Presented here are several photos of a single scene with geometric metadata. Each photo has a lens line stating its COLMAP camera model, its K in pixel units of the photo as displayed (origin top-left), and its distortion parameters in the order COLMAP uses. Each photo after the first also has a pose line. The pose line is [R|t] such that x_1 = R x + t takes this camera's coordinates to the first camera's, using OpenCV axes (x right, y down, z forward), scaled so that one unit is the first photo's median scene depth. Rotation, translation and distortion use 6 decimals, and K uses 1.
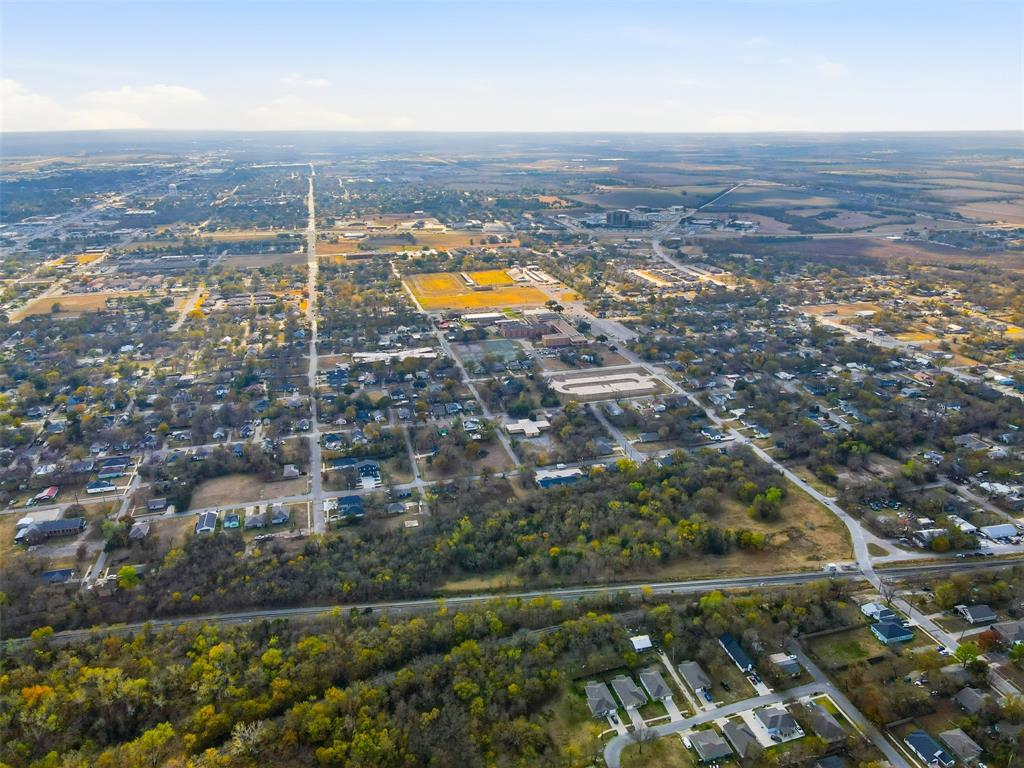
lens RADIAL K [[750.3, 0, 515.1], [0, 750.3, 382.3], [0, 0, 1]] dist [0.004965, 0.008359]
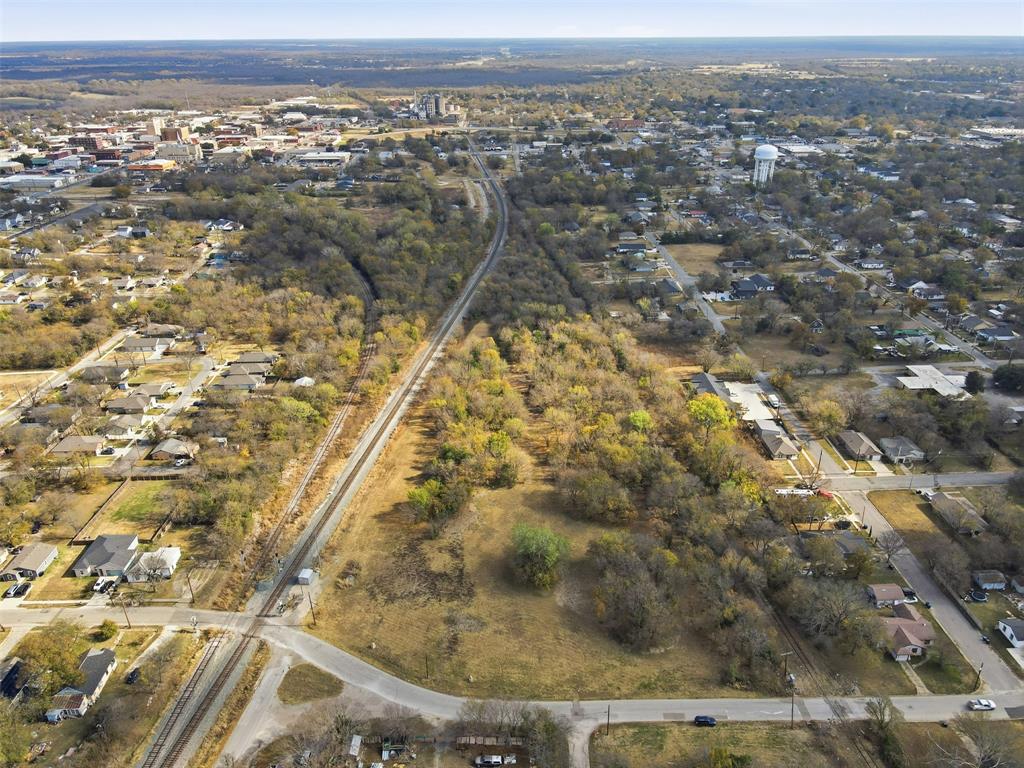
lens RADIAL K [[750.3, 0, 515.1], [0, 750.3, 382.3], [0, 0, 1]] dist [0.004965, 0.008359]
pose [[-0.230165, 0.417287, -0.879145, 0.537955], [-0.316642, 0.822127, 0.473122, -0.093624], [0.920196, 0.387271, -0.057094, 0.774491]]
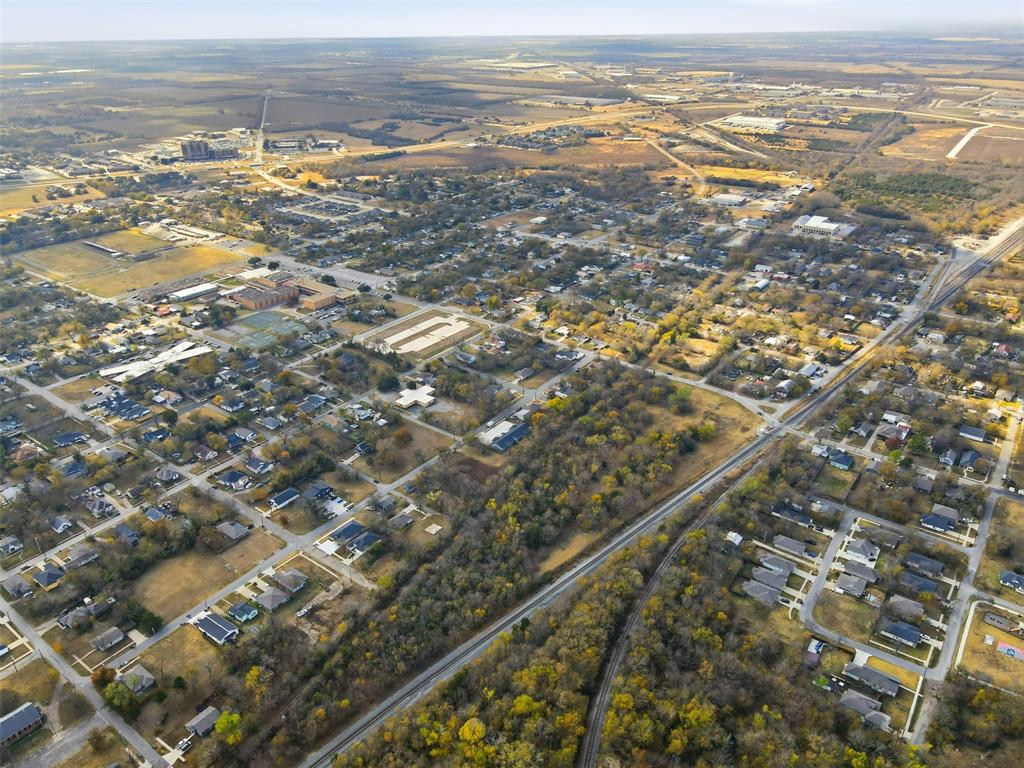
lens RADIAL K [[750.3, 0, 515.1], [0, 750.3, 382.3], [0, 0, 1]] dist [0.004965, 0.008359]
pose [[0.779293, -0.271390, 0.564845, -0.426835], [0.204326, 0.962141, 0.180378, -0.106907], [-0.592413, -0.025154, 0.805241, 0.154328]]
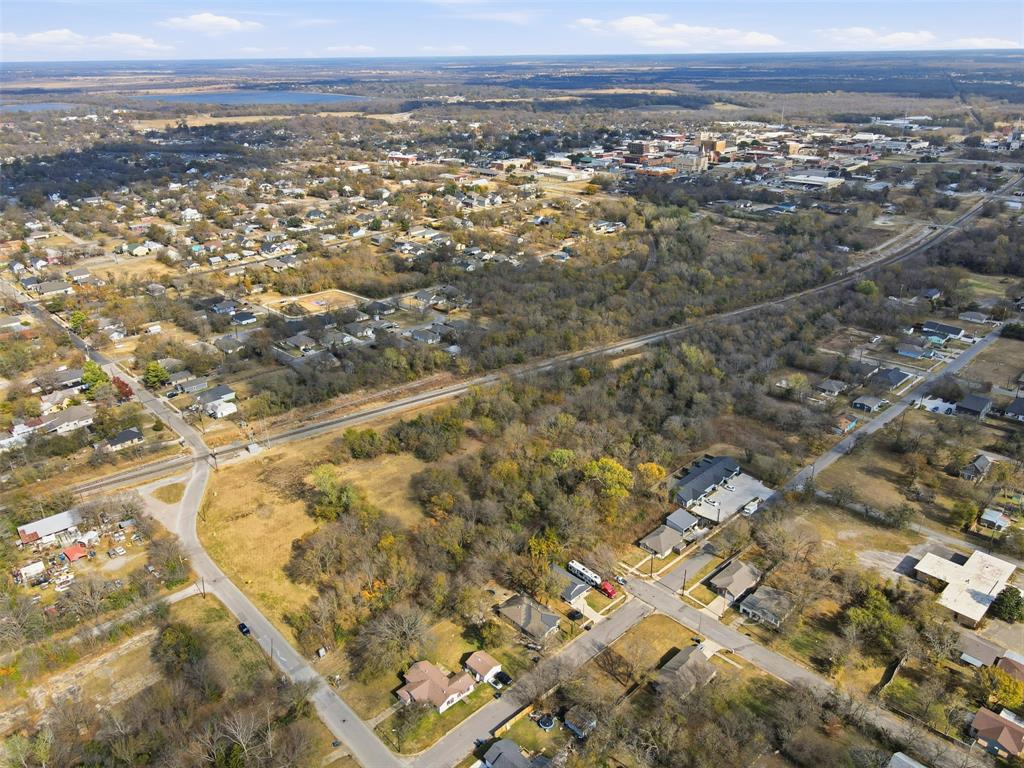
lens RADIAL K [[739.9, 0, 514.0], [0, 739.9, 388.0], [0, 0, 1]] dist [0.011658, 0.004774]
pose [[-0.873350, 0.217125, -0.436023, 0.351148], [-0.144378, 0.739536, 0.657451, -0.217467], [0.465204, 0.637137, -0.614526, 1.069843]]
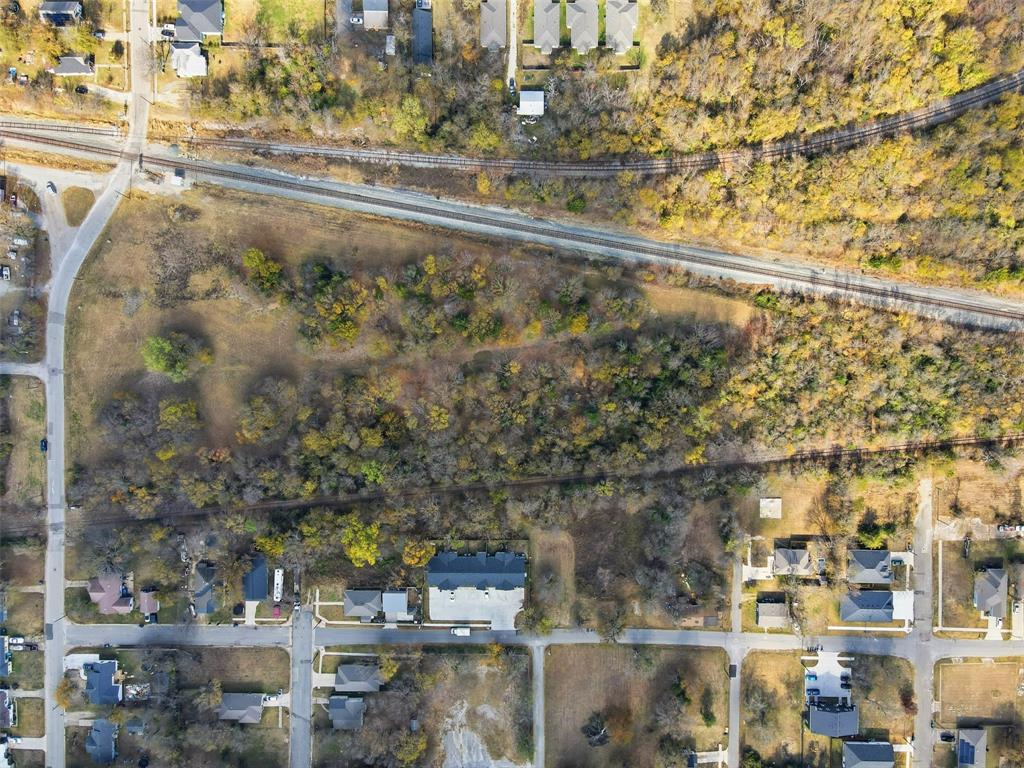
lens RADIAL K [[739.9, 0, 514.0], [0, 739.9, 388.0], [0, 0, 1]] dist [0.011658, 0.004774]
pose [[-0.963681, -0.267055, 0.001090, 0.064660], [0.099221, -0.354249, 0.929873, -0.270686], [-0.247941, 0.896209, 0.367880, 0.597549]]
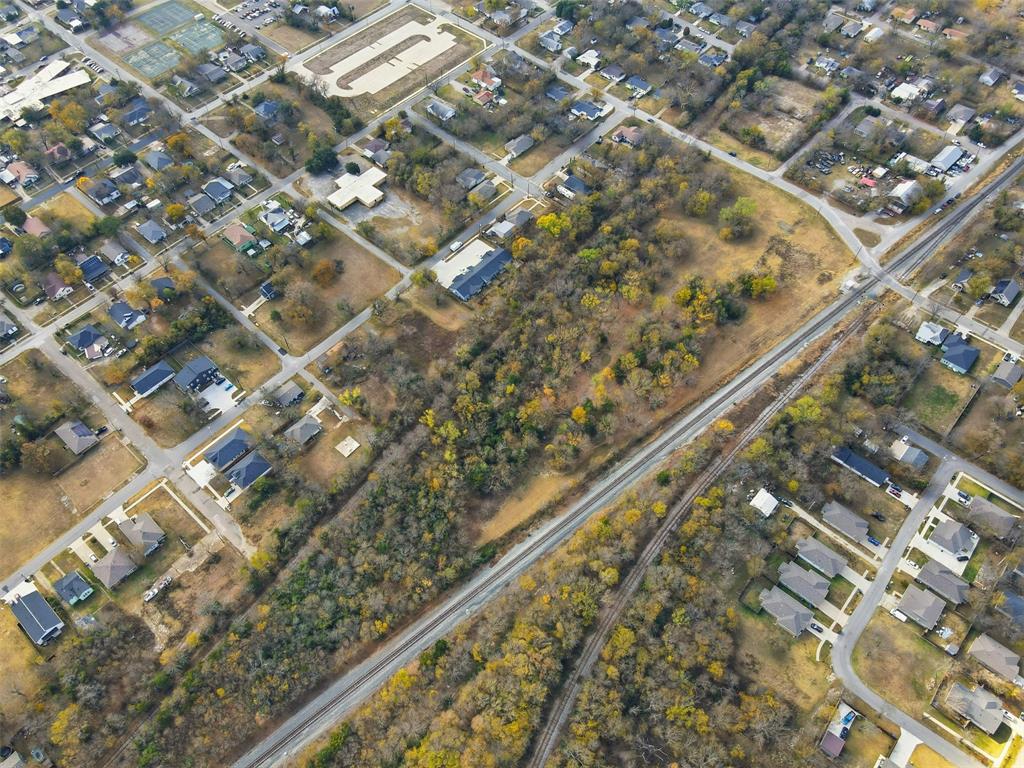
lens RADIAL K [[739.9, 0, 514.0], [0, 739.9, 388.0], [0, 0, 1]] dist [0.011658, 0.004774]
pose [[0.834671, -0.456240, 0.308494, -0.155192], [0.196457, 0.769932, 0.607133, -0.182013], [-0.514518, -0.446150, 0.732271, 0.363768]]
